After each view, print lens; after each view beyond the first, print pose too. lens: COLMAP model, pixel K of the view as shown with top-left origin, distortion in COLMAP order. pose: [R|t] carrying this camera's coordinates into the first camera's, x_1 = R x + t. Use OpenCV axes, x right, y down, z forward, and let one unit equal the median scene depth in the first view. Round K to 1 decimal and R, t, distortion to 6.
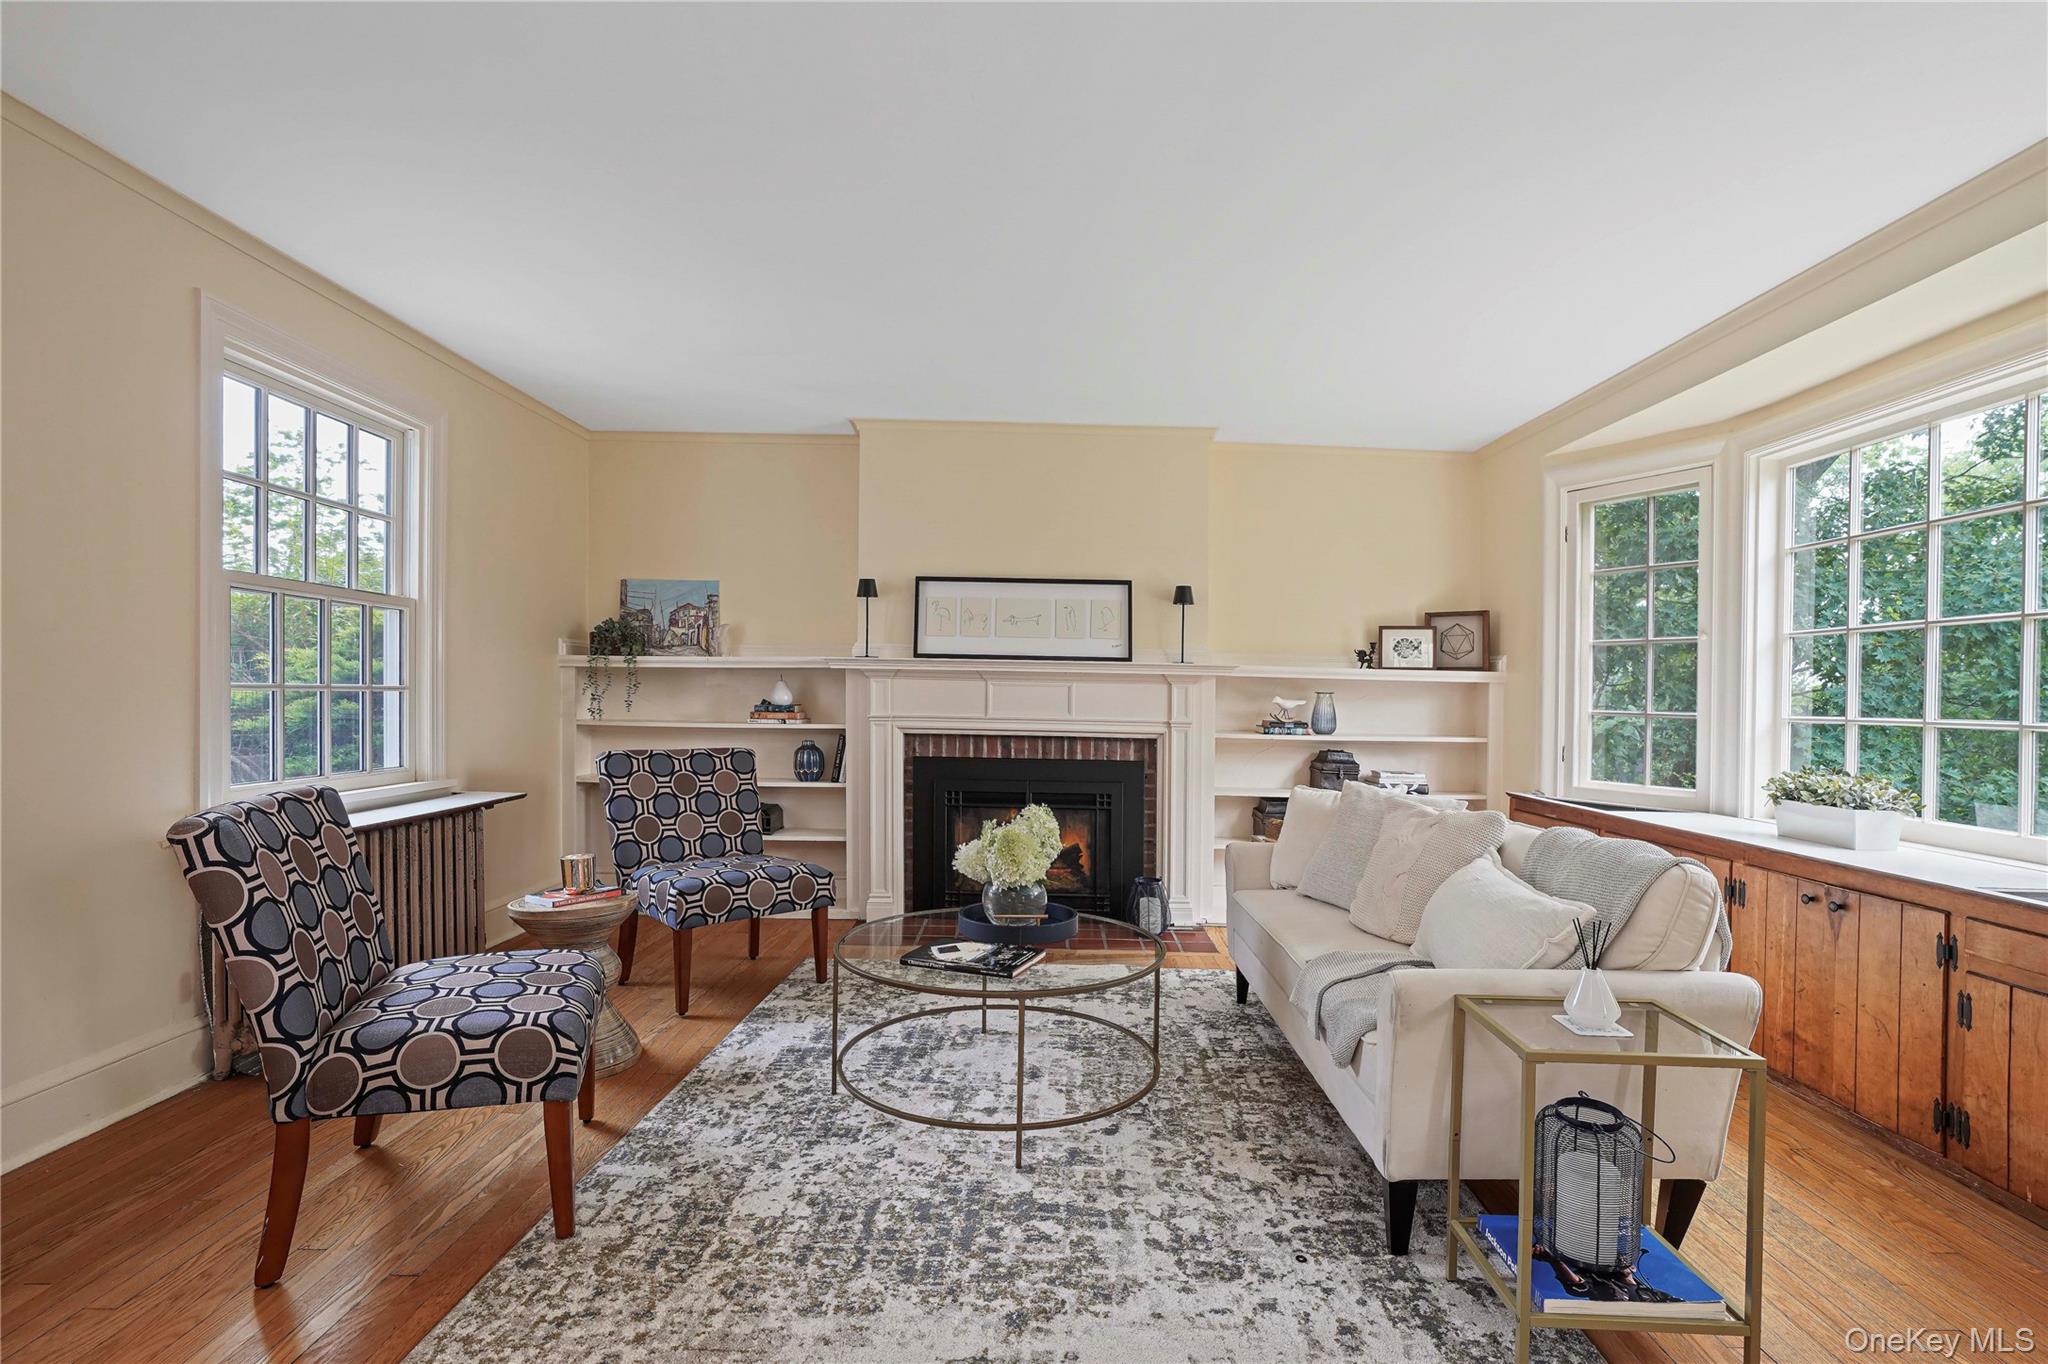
lens RADIAL K [[959.3, 0, 1027.5], [0, 959.3, 706.8], [0, 0, 1]] dist [-0.057700, 0.030159]
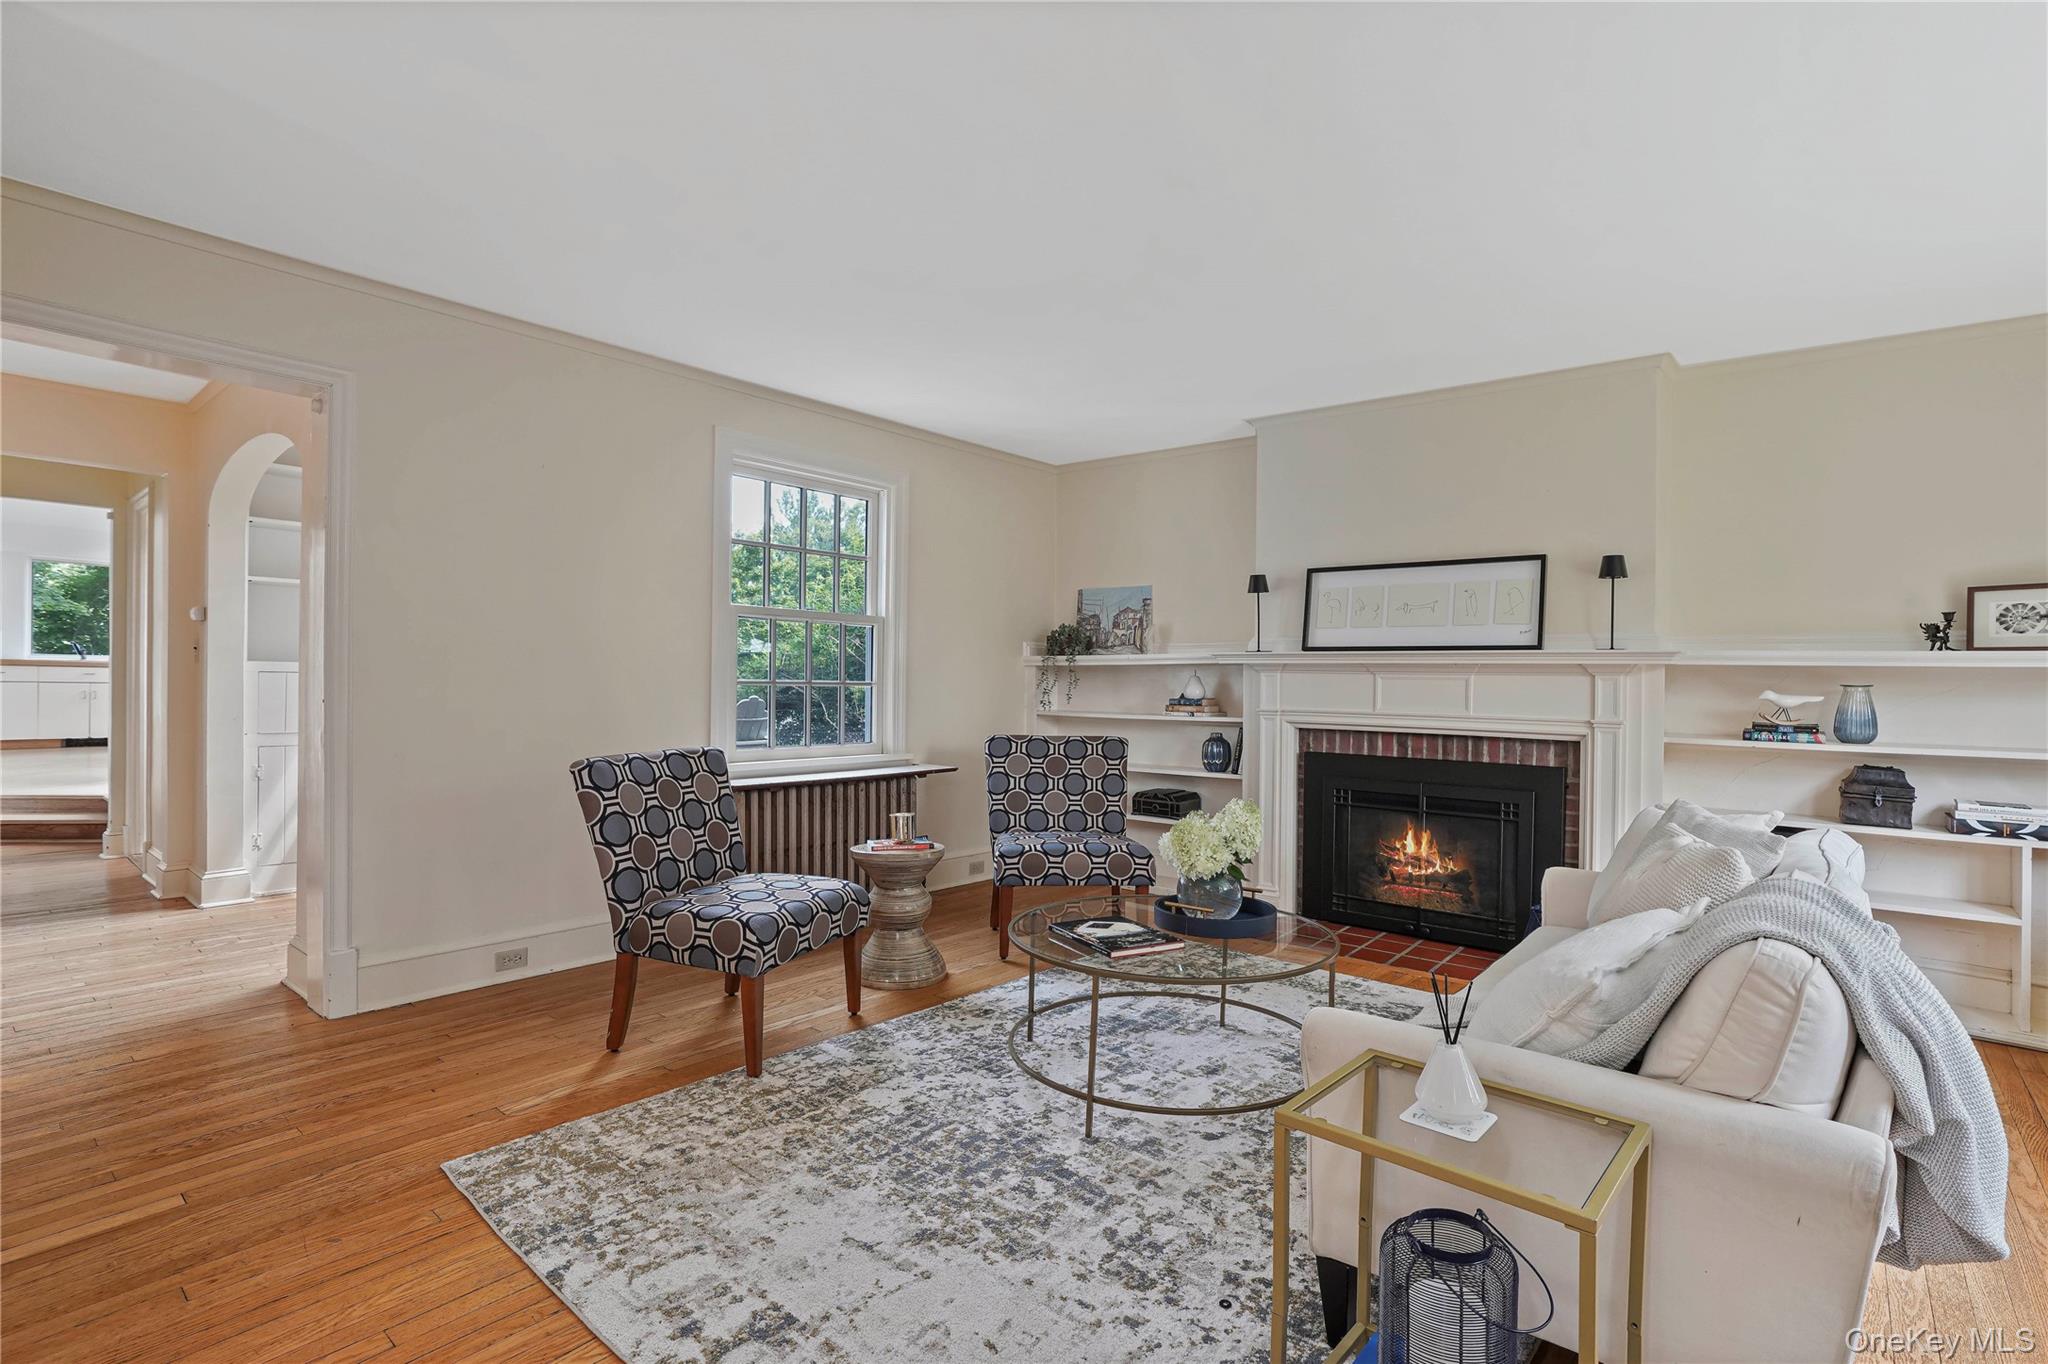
lens RADIAL K [[958.5, 0, 1040.4], [0, 958.5, 687.8], [0, 0, 1]] dist [-0.061120, 0.029988]
pose [[0.774573, -0.001871, -0.632482, 0.302517], [-0.008958, 0.999863, -0.013928, 0.002447], [0.632421, 0.016454, 0.774450, 0.073281]]
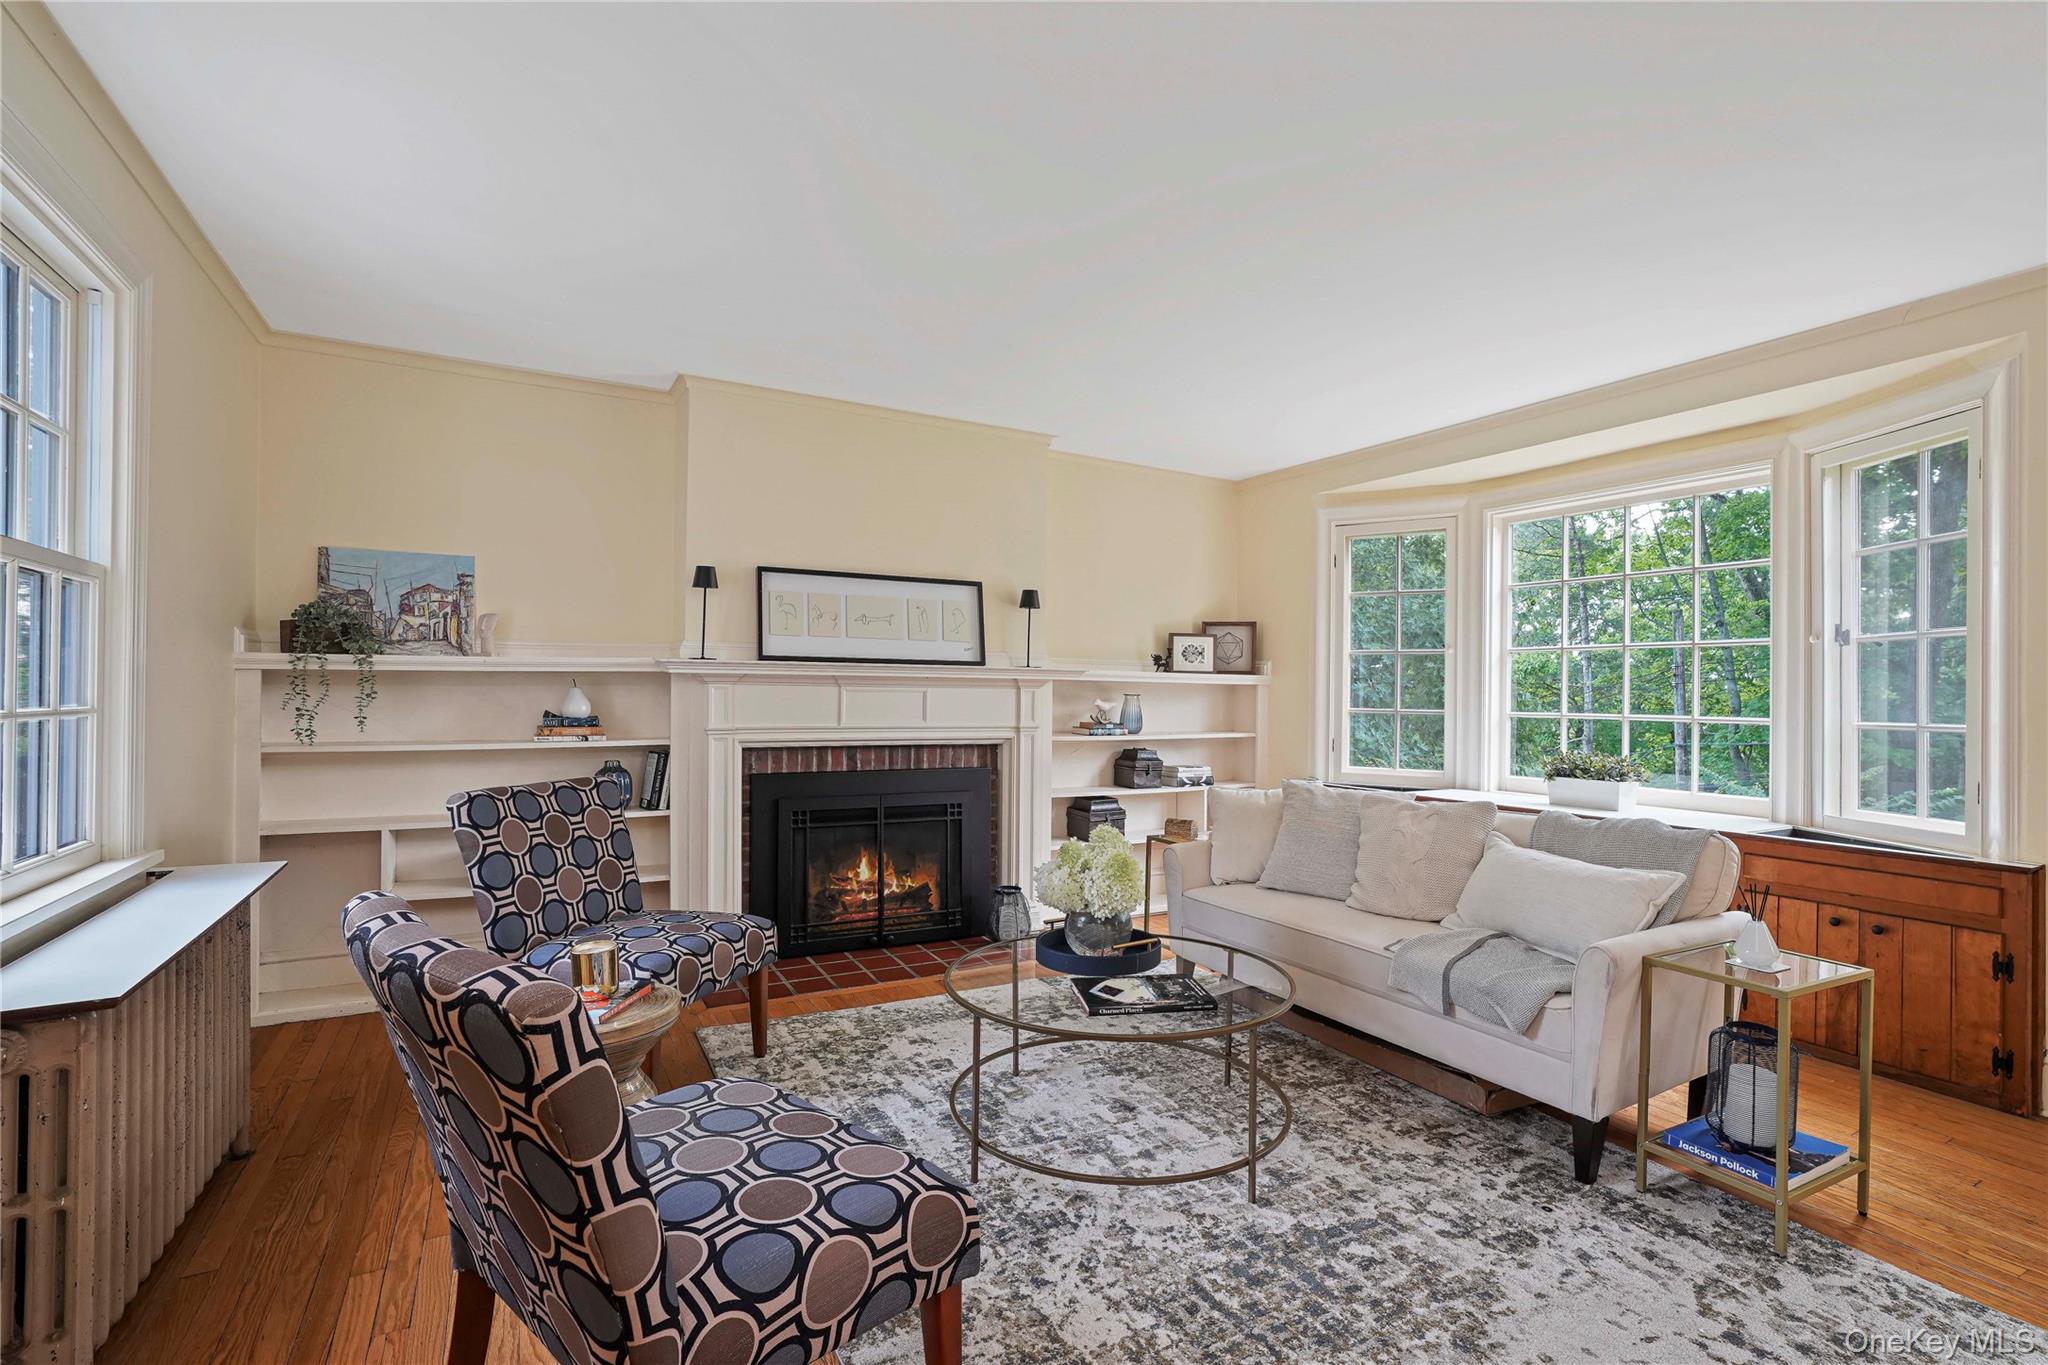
lens RADIAL K [[958.5, 0, 1040.4], [0, 958.5, 688.3], [0, 0, 1]] dist [-0.061120, 0.029988]
pose [[0.869583, -0.007164, 0.493735, -0.331738], [0.011379, 0.999920, -0.005533, -0.018685], [-0.493655, 0.010430, 0.869595, 0.130365]]
